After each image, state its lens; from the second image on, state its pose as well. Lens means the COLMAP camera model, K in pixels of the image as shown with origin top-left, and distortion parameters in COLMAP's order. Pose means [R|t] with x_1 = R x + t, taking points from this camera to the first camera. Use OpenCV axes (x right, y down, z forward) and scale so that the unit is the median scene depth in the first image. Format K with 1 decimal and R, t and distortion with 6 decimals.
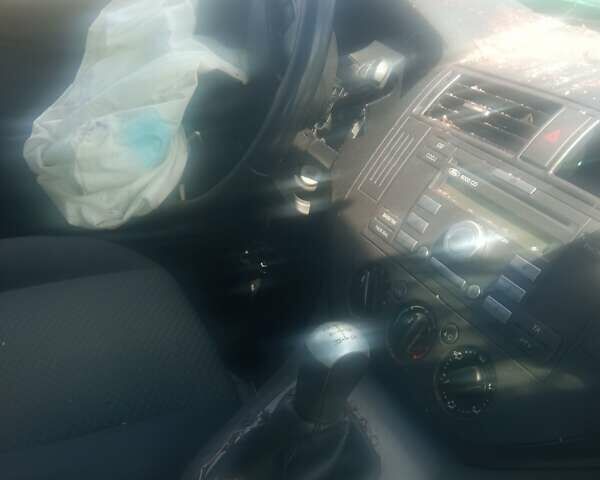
lens RADIAL K [[586.0, 0, 300.0], [0, 586.0, 240.0], [0, 0, 1]] dist [0.056518, 0.003070]
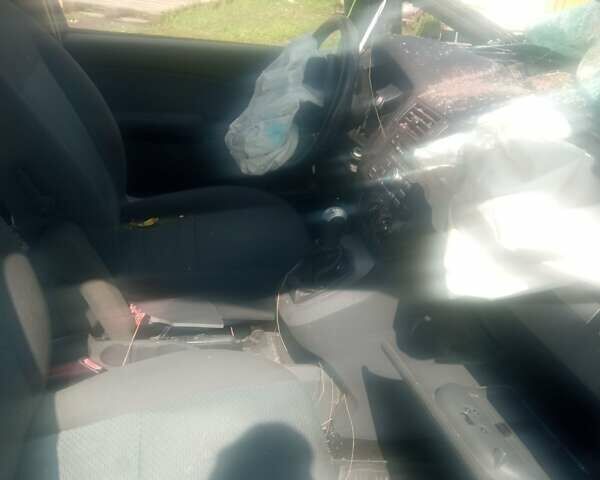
lens RADIAL K [[586.0, 0, 300.0], [0, 586.0, 240.0], [0, 0, 1]] dist [0.056518, 0.003070]
pose [[0.955036, 0.058111, -0.290740, 0.458461], [-0.057215, 0.998295, 0.011589, 0.185620], [0.290918, 0.005567, 0.956732, -1.007427]]
